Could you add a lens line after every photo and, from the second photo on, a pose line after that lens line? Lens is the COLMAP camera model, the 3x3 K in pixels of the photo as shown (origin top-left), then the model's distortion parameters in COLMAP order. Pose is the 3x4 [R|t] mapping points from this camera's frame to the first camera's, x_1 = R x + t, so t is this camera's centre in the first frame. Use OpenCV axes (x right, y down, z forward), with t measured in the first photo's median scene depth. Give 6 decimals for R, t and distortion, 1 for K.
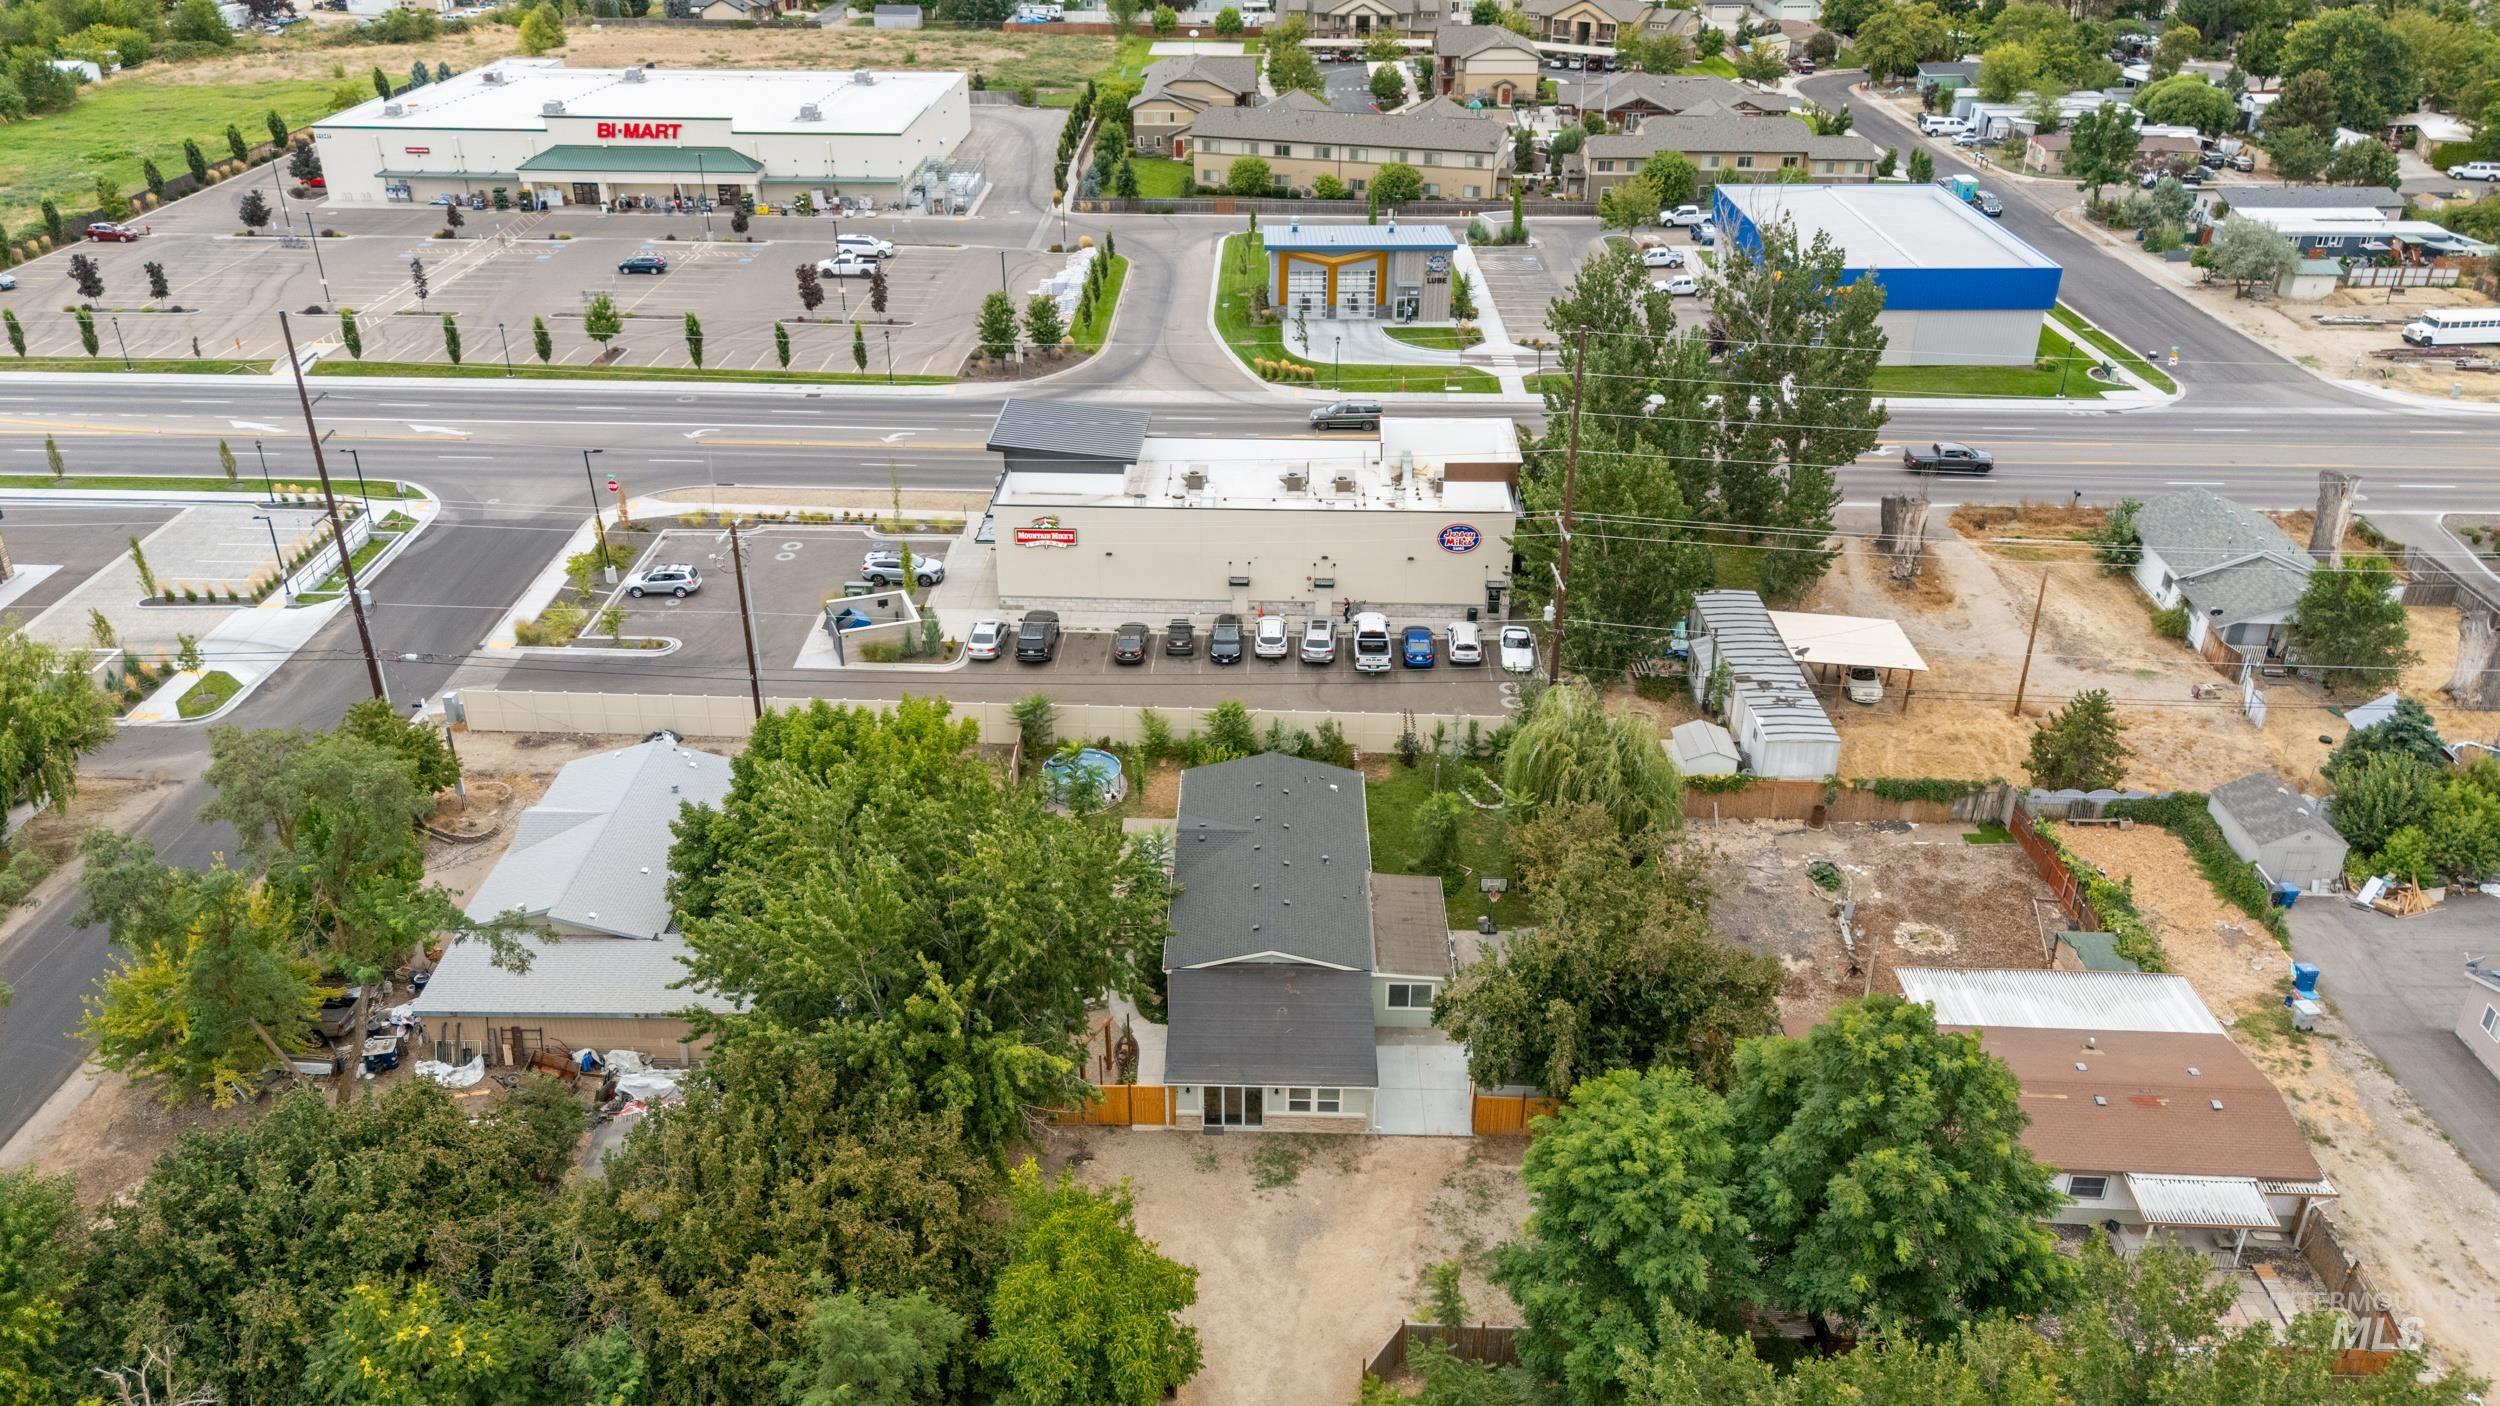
lens RADIAL K [[1829.3, 0, 1245.0], [0, 1829.3, 714.8], [0, 0, 1]] dist [0.090279, -0.089556]
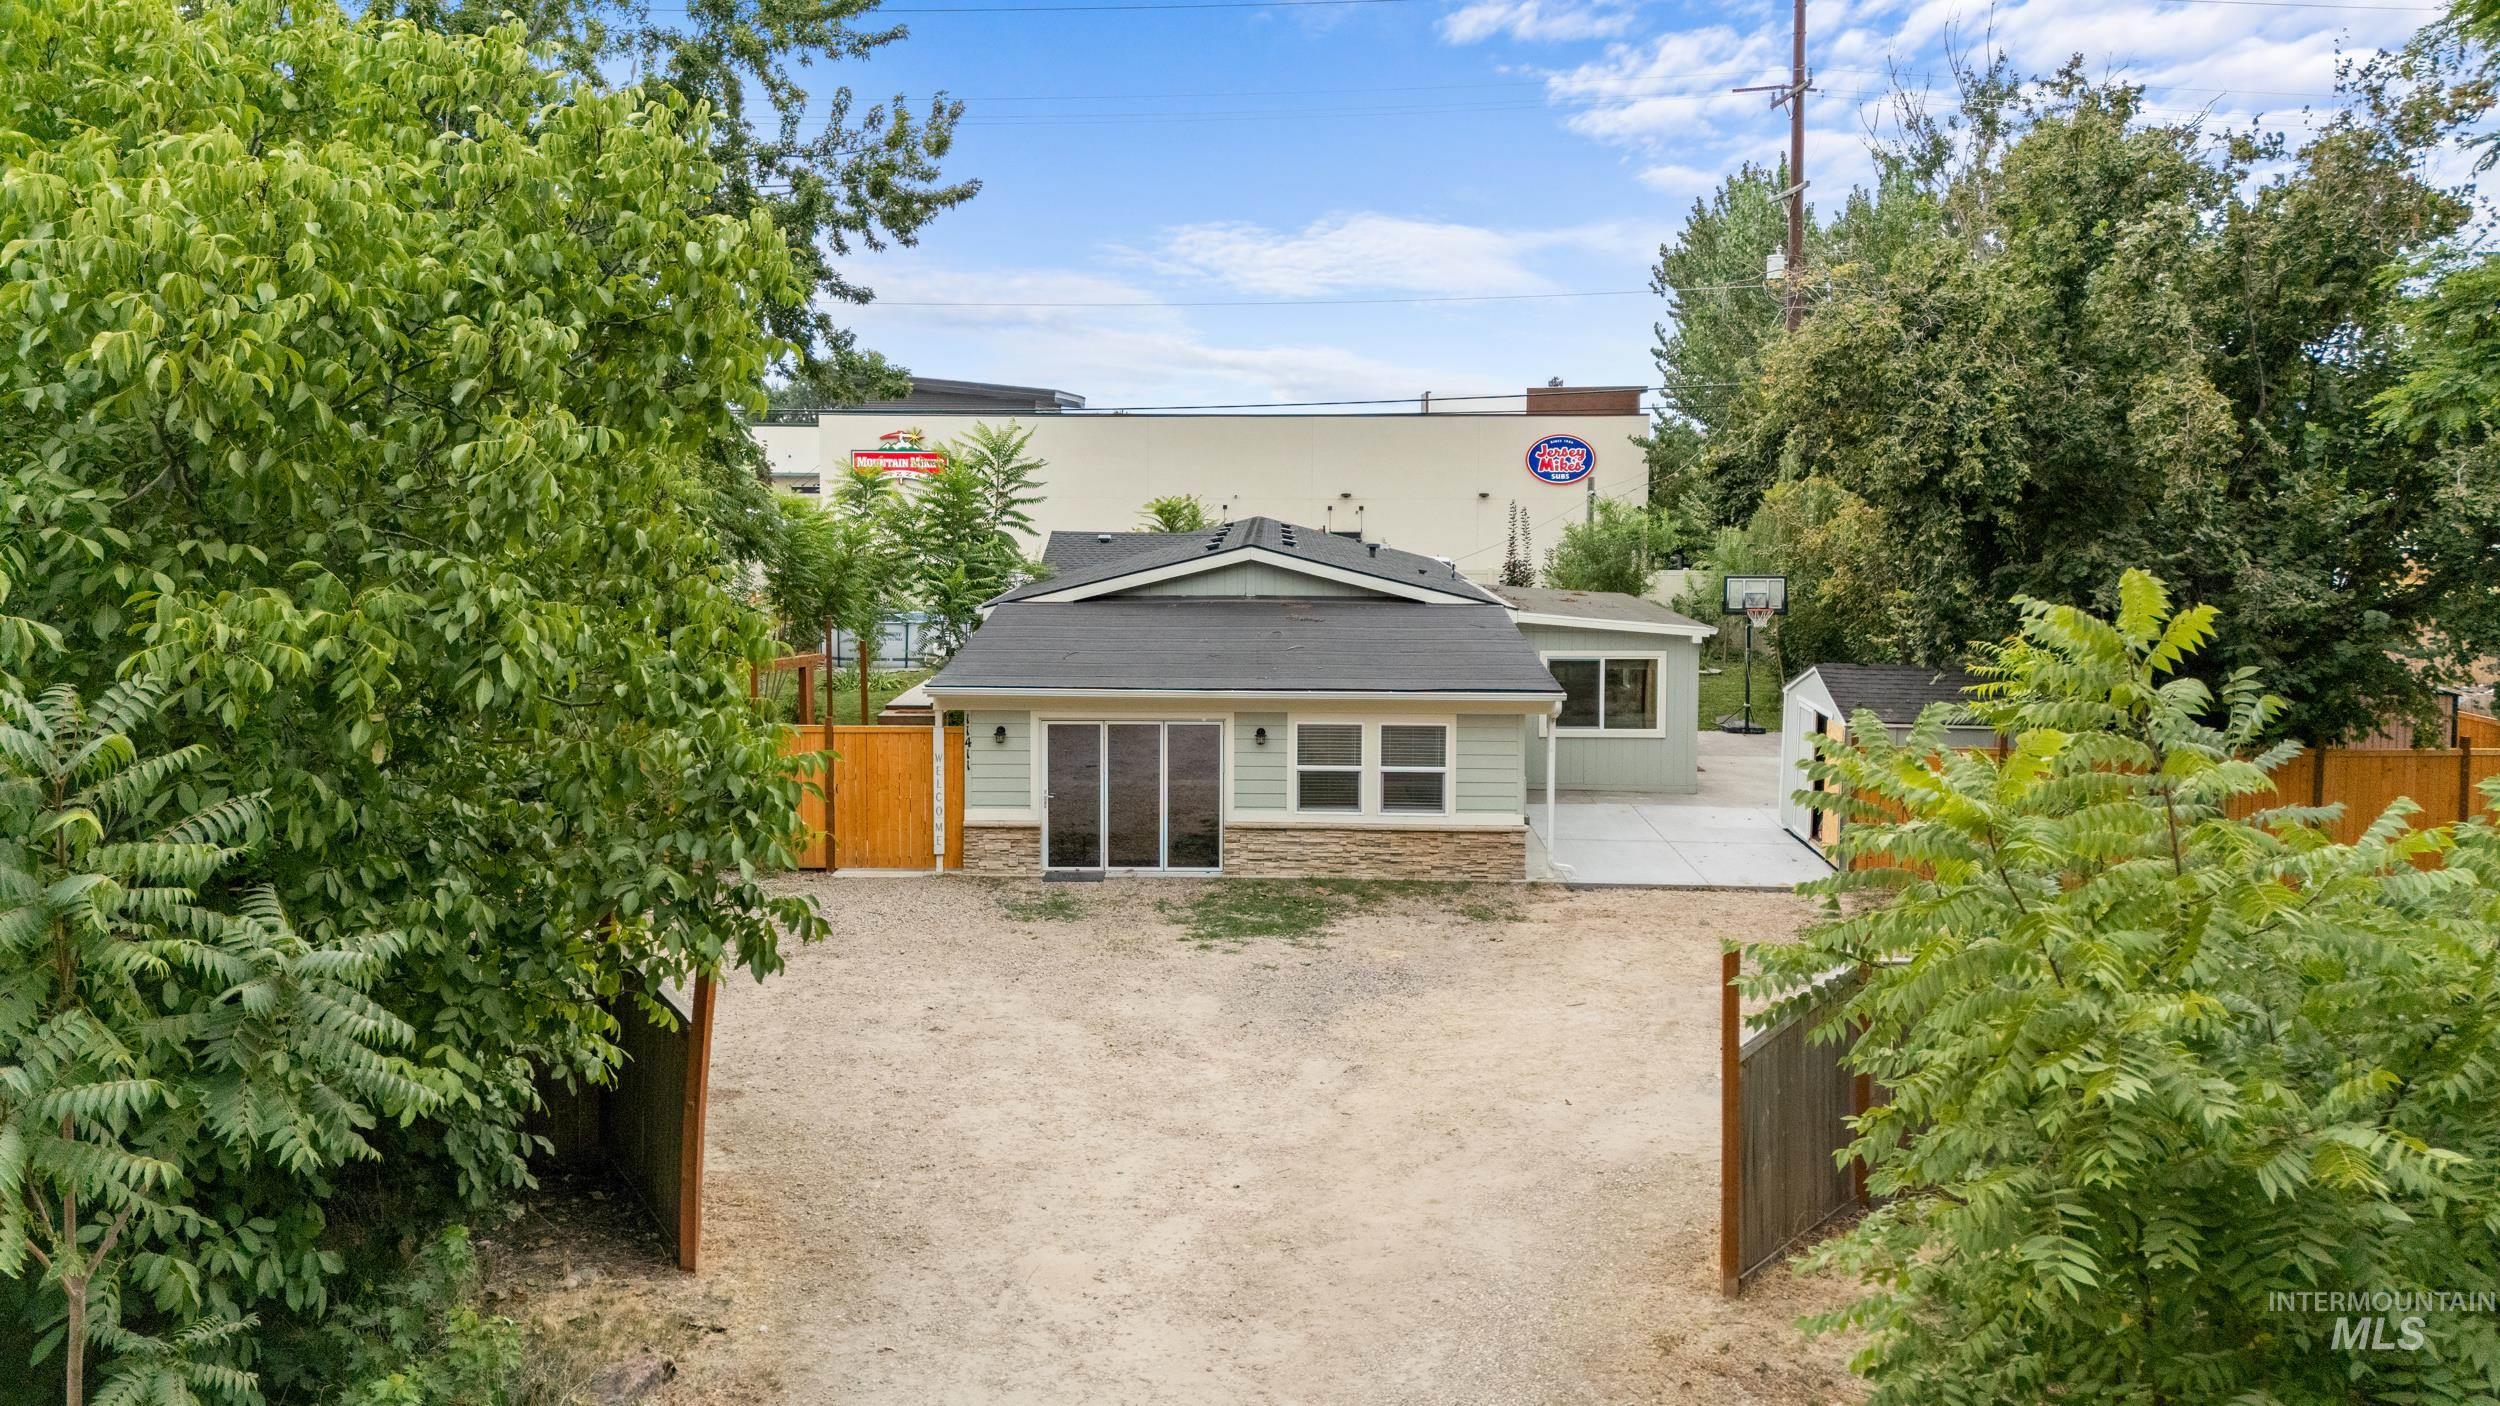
lens RADIAL K [[1860.8, 0, 1227.7], [0, 1860.8, 637.9], [0, 0, 1]] dist [0.071589, -0.000367]
pose [[0.999917, -0.007049, -0.010828, 0.009256], [0.002243, 0.920043, -0.391810, 0.196957], [0.012724, 0.391753, 0.919982, 0.412199]]
